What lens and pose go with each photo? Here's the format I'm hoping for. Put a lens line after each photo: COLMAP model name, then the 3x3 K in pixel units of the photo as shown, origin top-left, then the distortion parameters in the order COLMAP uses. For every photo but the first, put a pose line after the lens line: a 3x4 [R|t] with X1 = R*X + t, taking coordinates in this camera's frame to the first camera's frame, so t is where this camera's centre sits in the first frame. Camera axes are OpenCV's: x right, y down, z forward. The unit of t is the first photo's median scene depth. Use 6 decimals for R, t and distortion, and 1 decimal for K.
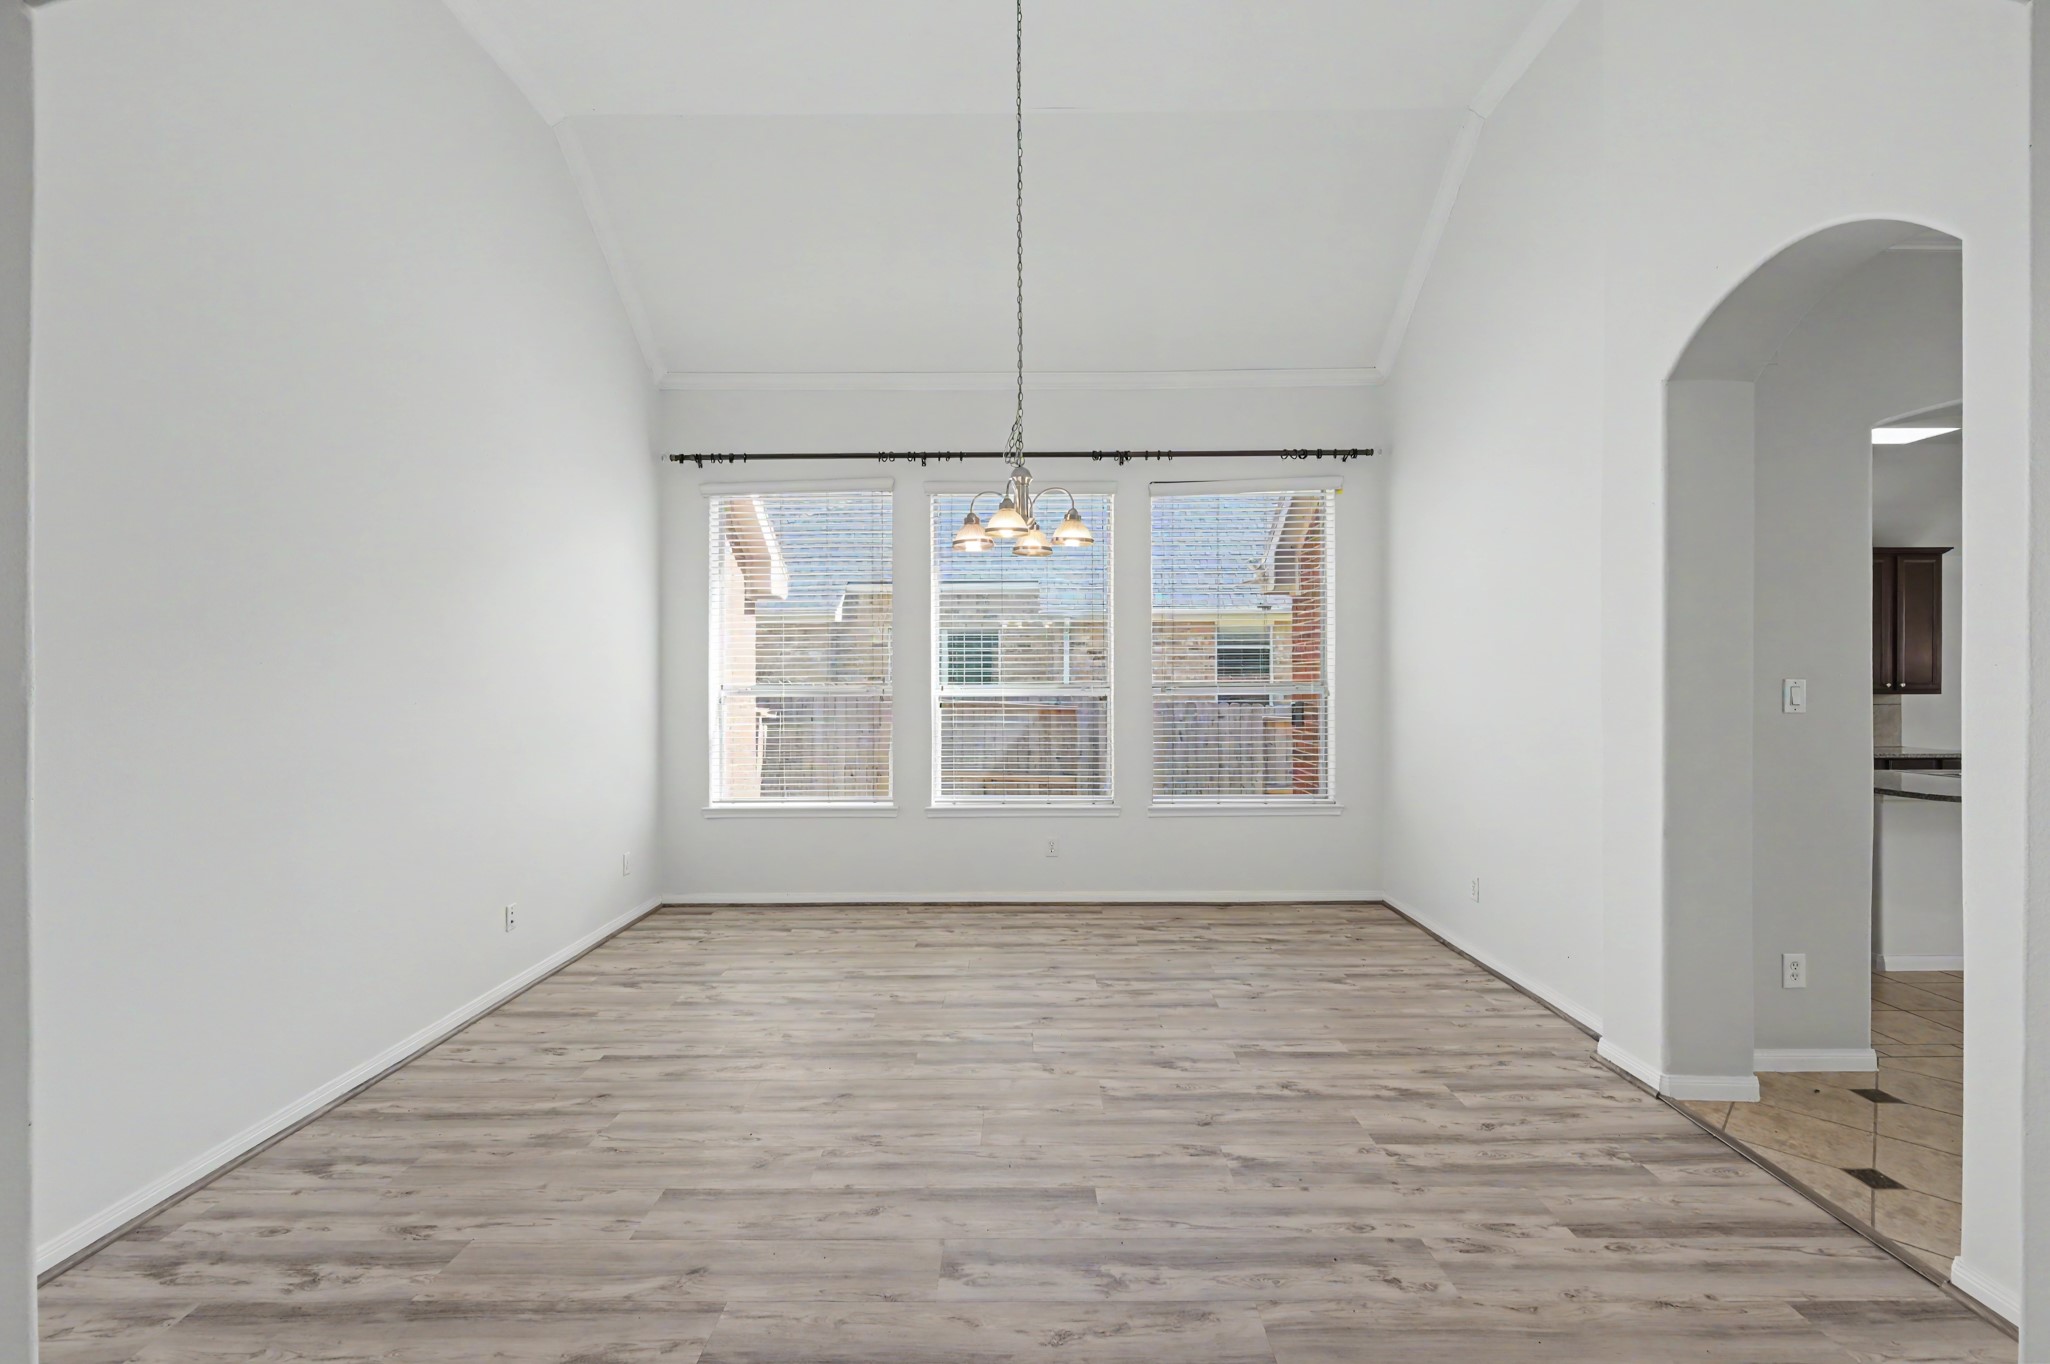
lens RADIAL K [[856.5, 0, 1023.7], [0, 856.5, 681.8], [0, 0, 1]] dist [0.000840, 0.000715]
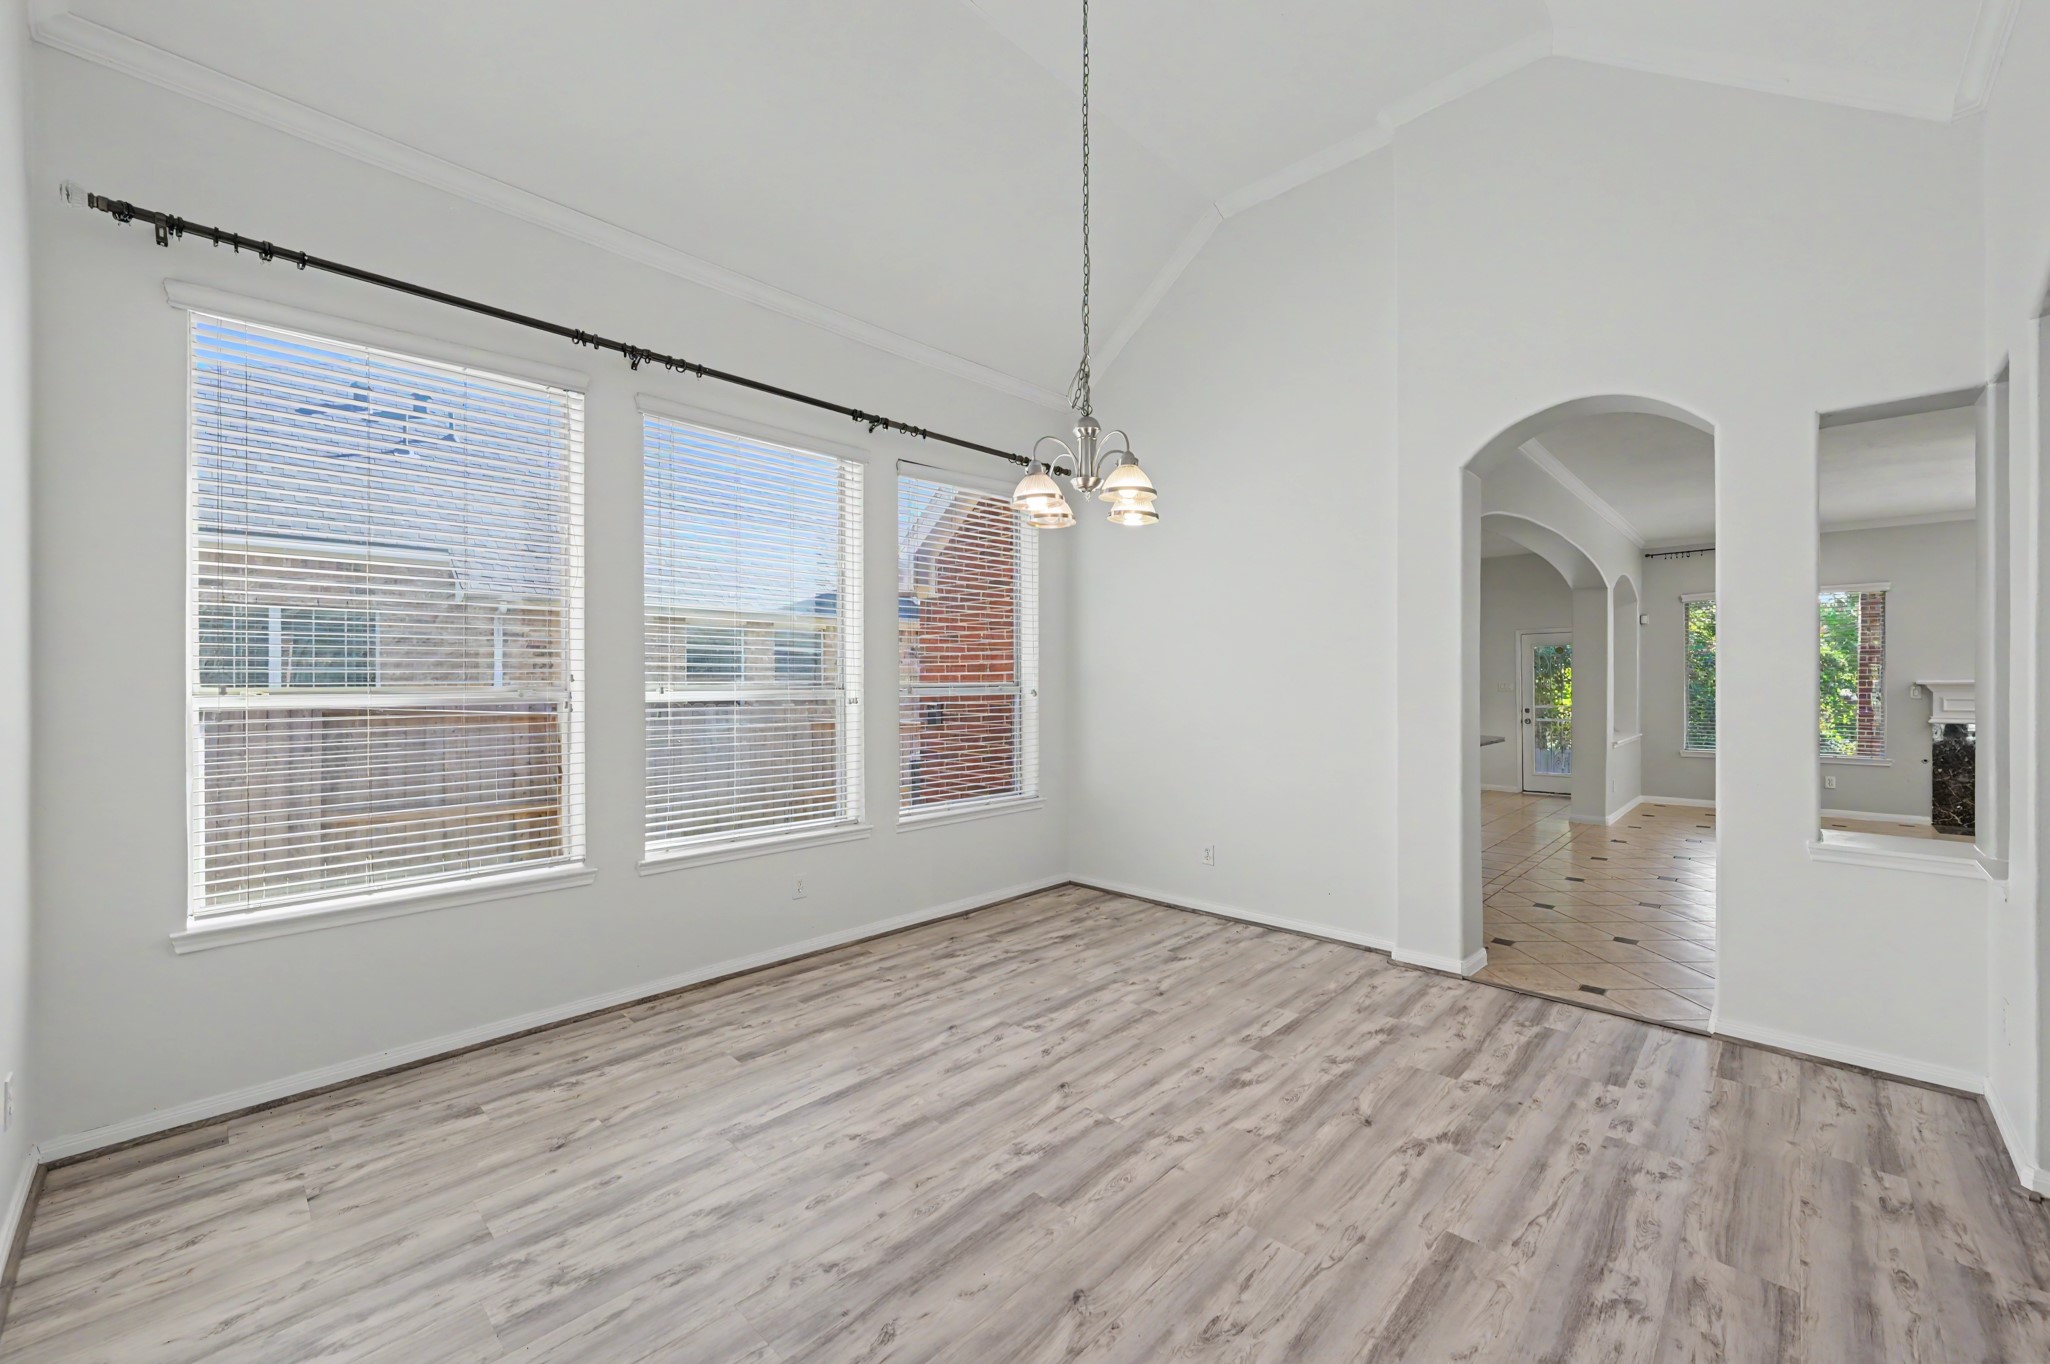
lens RADIAL K [[813.1, 0, 1020.2], [0, 813.1, 683.9], [0, 0, 1]] dist [0.000275, 0.000276]
pose [[0.686718, 0.000776, 0.726923, -0.605571], [-0.000477, 1.000000, -0.000617, 0.003416], [-0.726924, 0.000077, 0.686718, 0.513232]]
